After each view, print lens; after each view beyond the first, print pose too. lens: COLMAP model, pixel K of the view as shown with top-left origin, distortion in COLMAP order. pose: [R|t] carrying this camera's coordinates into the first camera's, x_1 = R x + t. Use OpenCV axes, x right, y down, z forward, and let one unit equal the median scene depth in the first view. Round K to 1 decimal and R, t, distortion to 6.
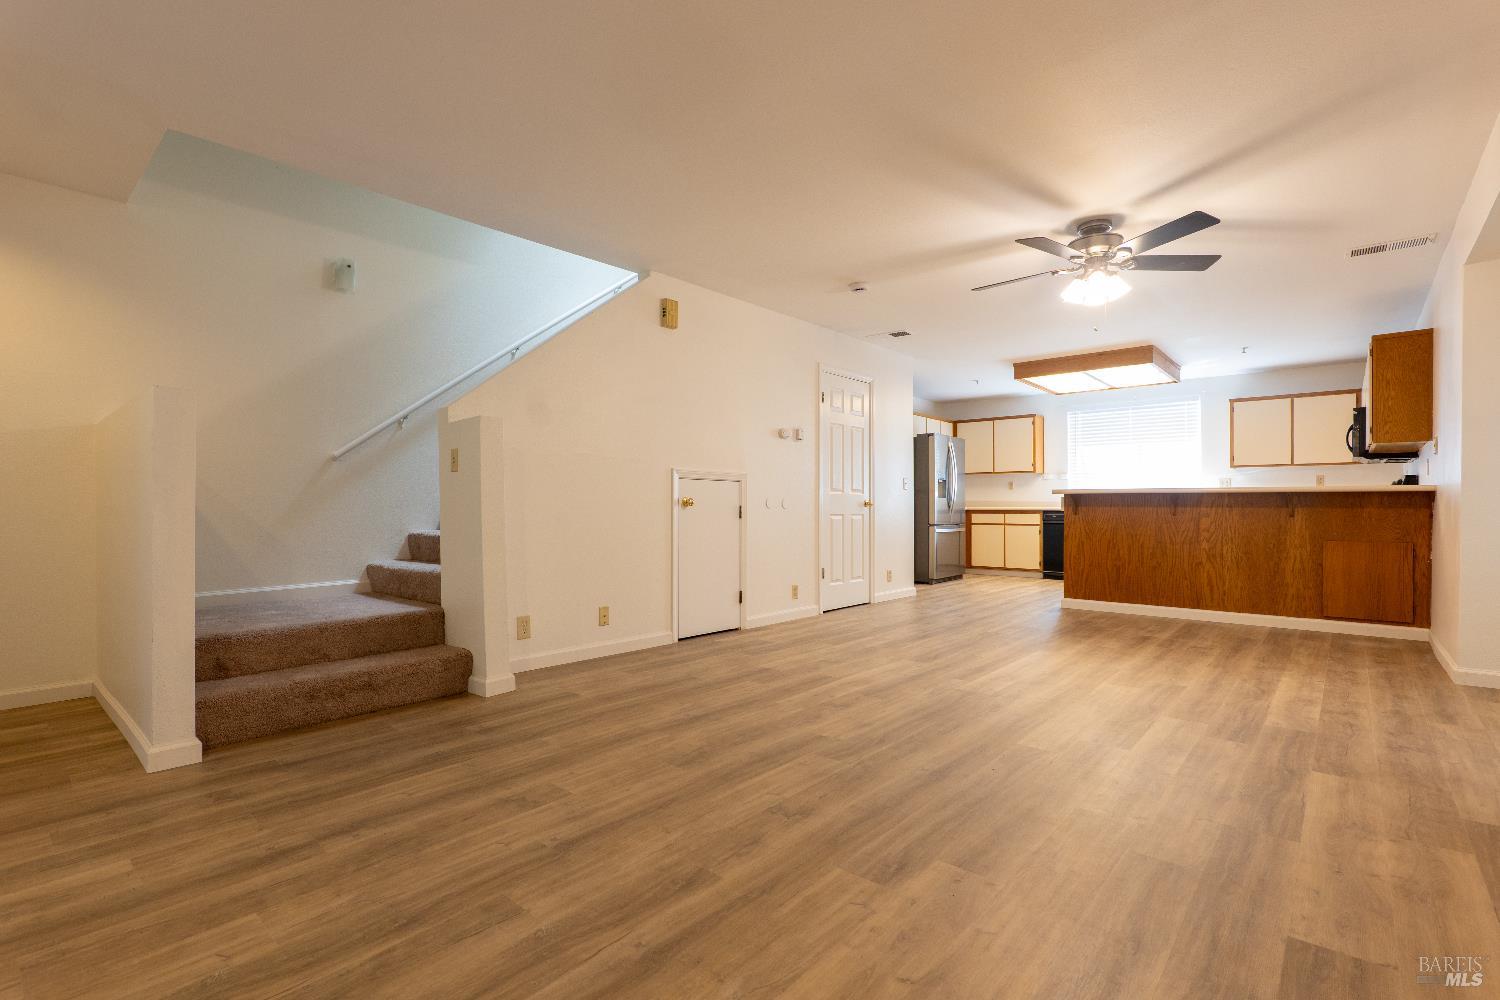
lens RADIAL K [[697.0, 0, 753.6], [0, 697.0, 506.6], [0, 0, 1]] dist [-0.016774, 0.000387]
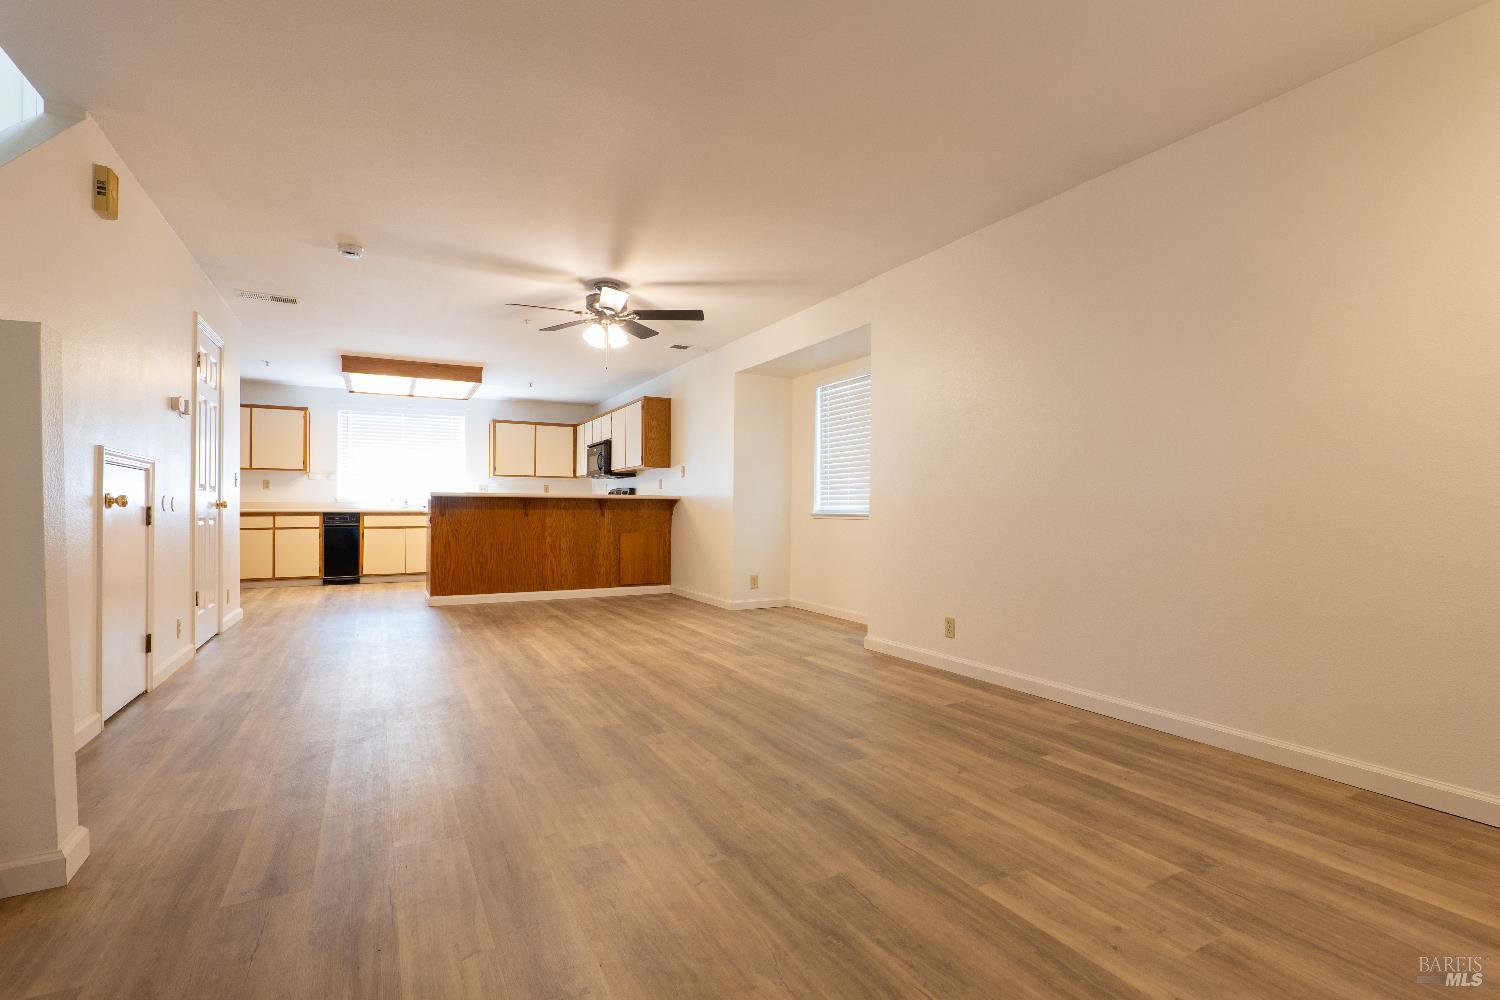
lens RADIAL K [[697.0, 0, 753.6], [0, 697.0, 506.6], [0, 0, 1]] dist [-0.016774, 0.000387]
pose [[0.348050, 0.004485, 0.937465, -0.470361], [-0.002513, 0.999989, -0.003851, -0.000079], [-0.937473, -0.001016, 0.348057, 0.246034]]
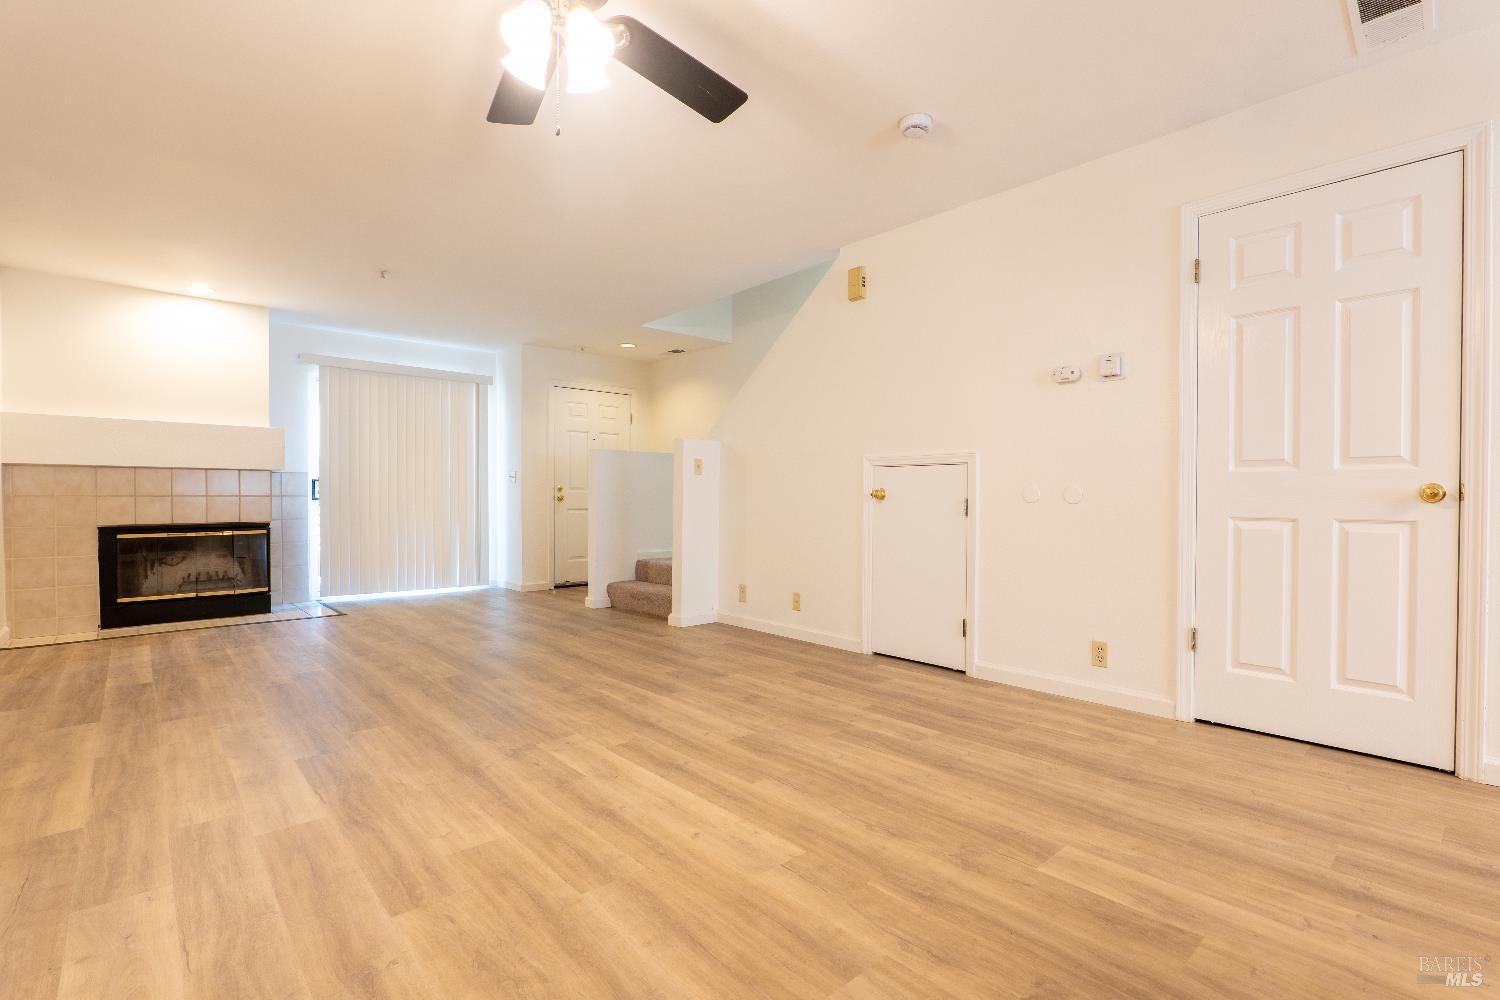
lens RADIAL K [[697.0, 0, 753.6], [0, 697.0, 506.6], [0, 0, 1]] dist [-0.016774, 0.000387]
pose [[-0.125940, 0.010602, -0.991981, 0.759326], [0.000059, 0.999943, 0.010679, -0.000409], [0.992038, 0.001286, -0.125933, 0.949463]]
